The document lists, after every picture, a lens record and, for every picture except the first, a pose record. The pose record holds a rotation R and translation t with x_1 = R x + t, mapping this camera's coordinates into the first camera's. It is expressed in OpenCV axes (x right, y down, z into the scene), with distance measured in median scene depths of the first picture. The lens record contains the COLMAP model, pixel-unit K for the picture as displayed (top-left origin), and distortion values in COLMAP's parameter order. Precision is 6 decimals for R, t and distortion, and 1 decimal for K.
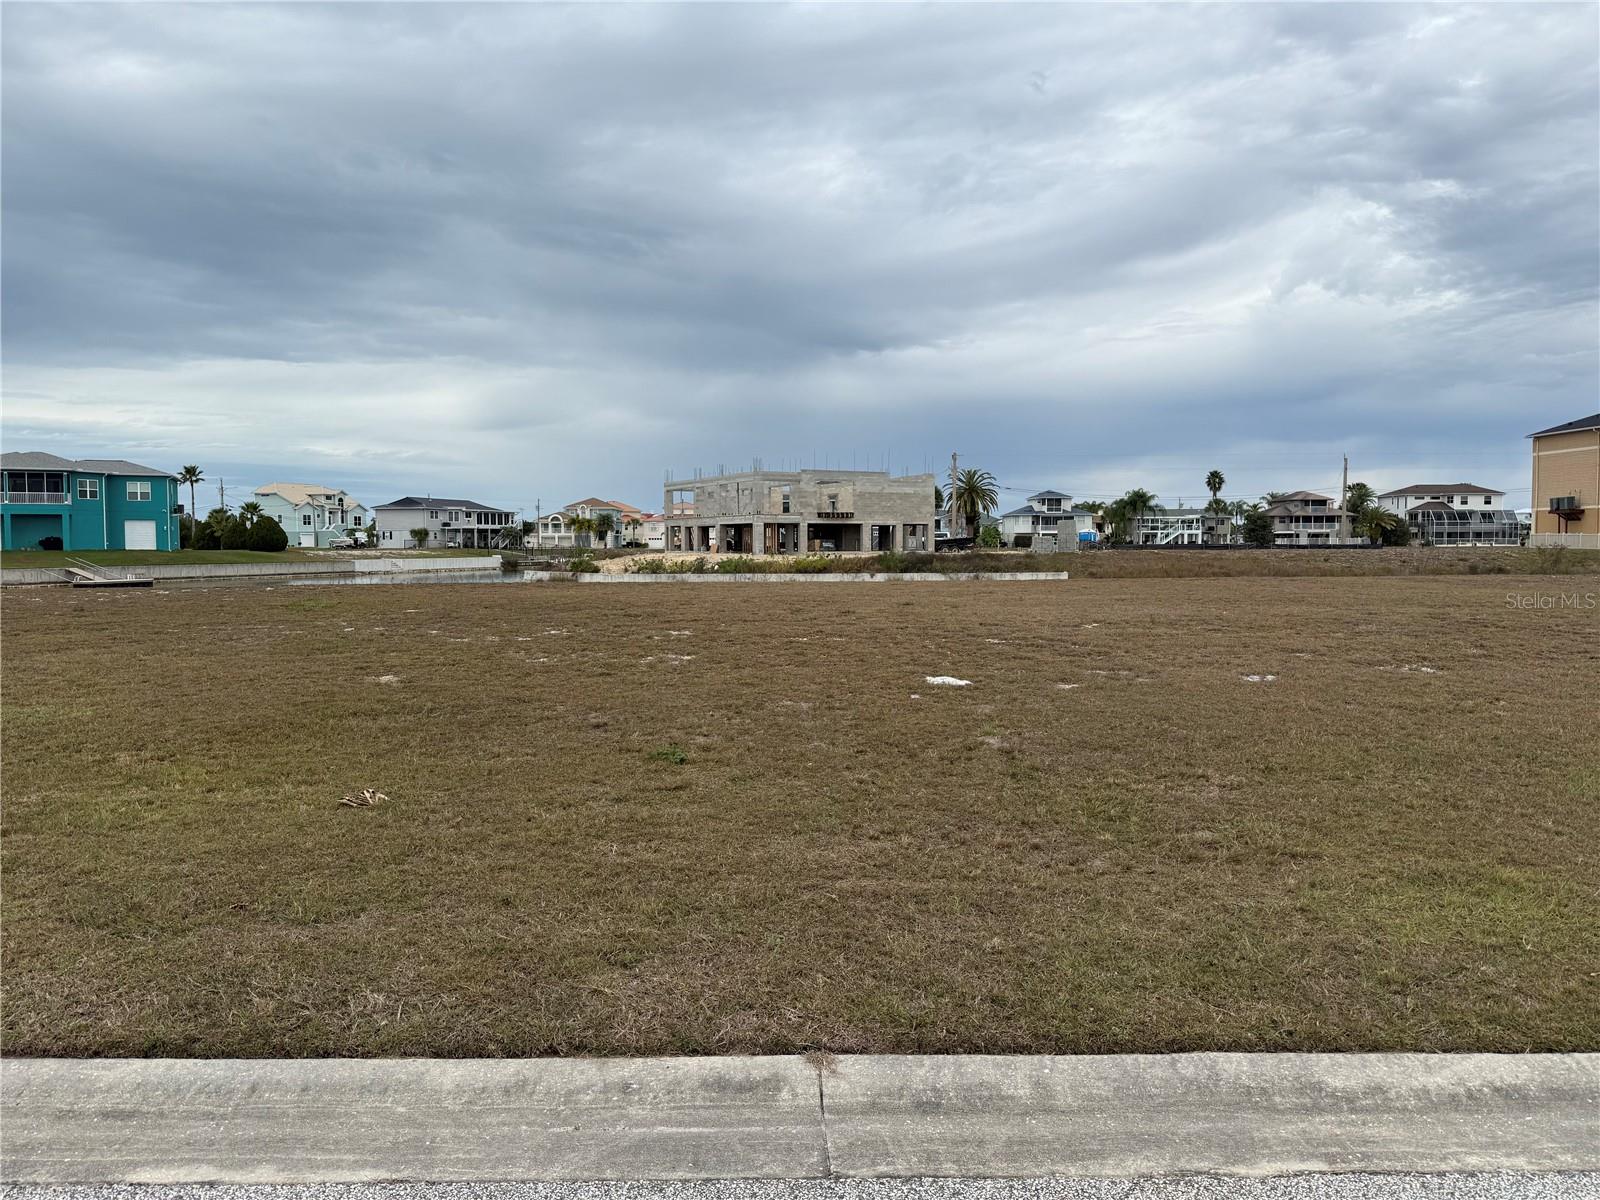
lens RADIAL K [[1129.6, 0, 795.2], [0, 1129.6, 573.4], [0, 0, 1]] dist [0.000365, -0.003608]
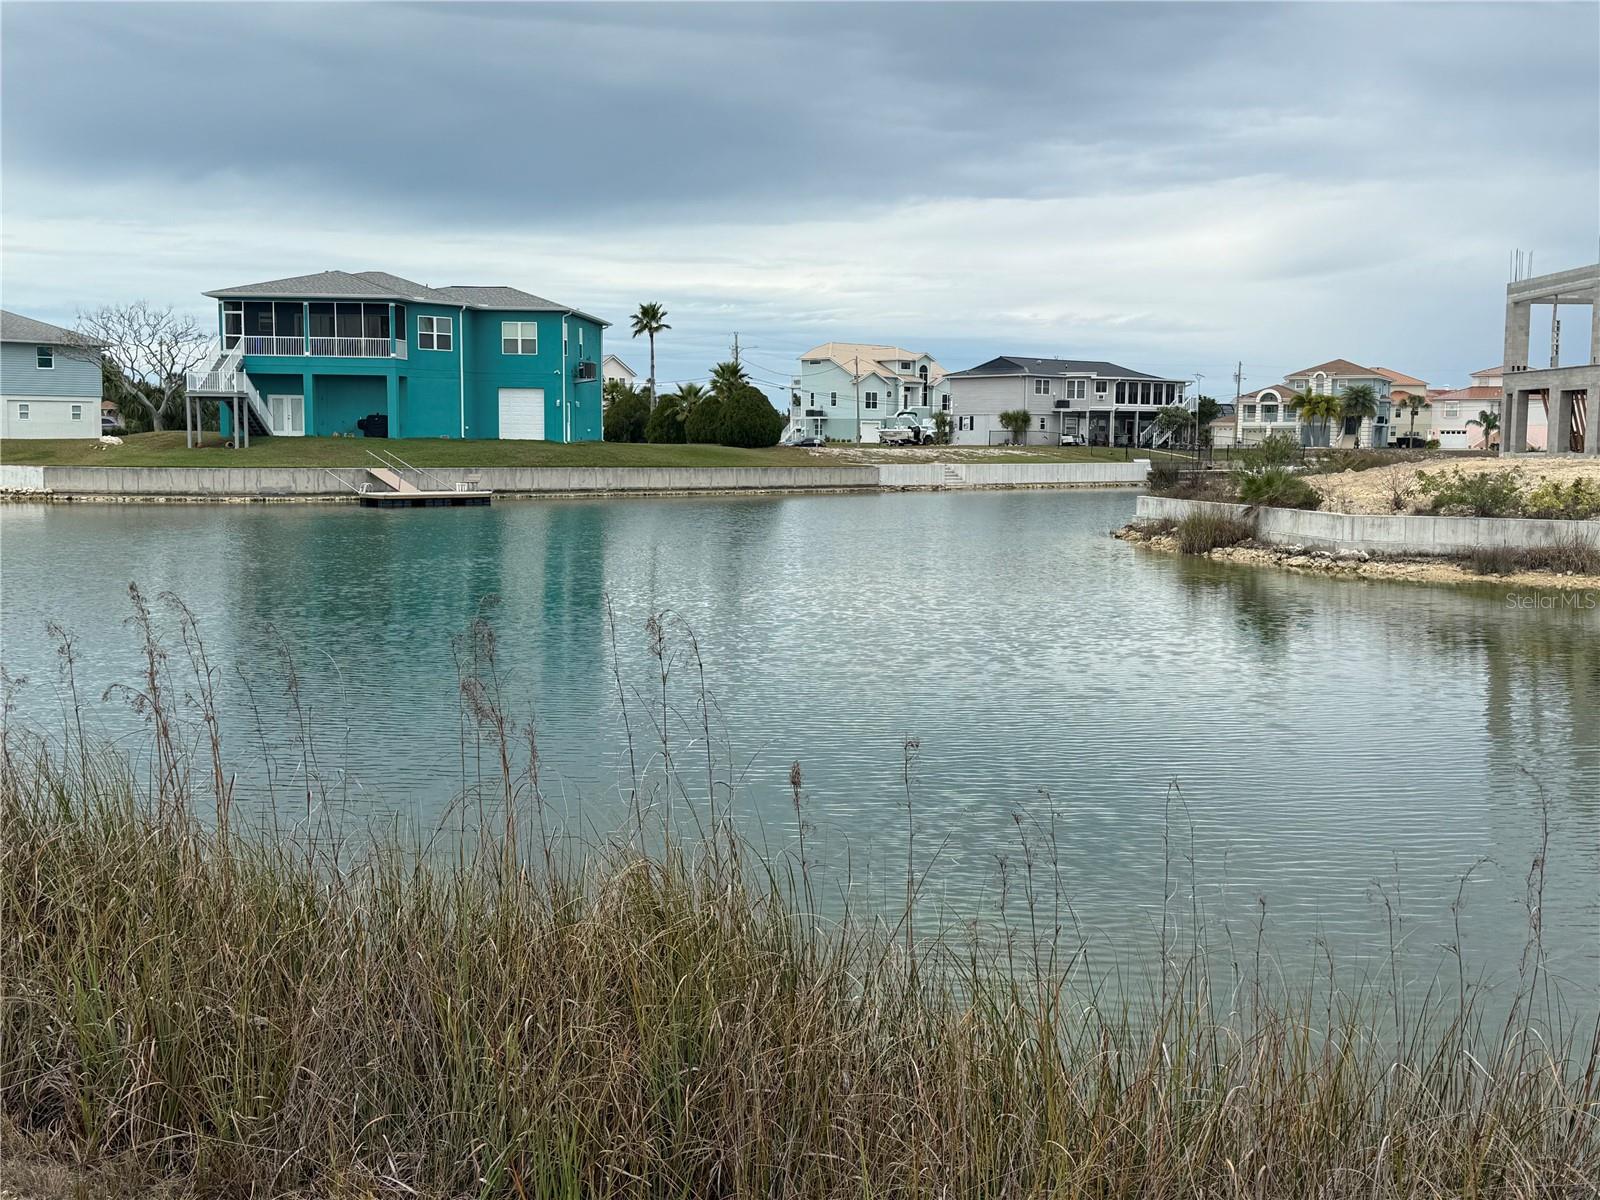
lens RADIAL K [[1634.3, 0, 822.8], [0, 1634.3, 602.6], [0, 0, 1]] dist [0.202775, -0.499666]
pose [[0.887558, 0.055456, -0.457346, -0.031159], [-0.023328, 0.996865, 0.075602, -0.003259], [0.460105, -0.056432, 0.886069, 0.203188]]
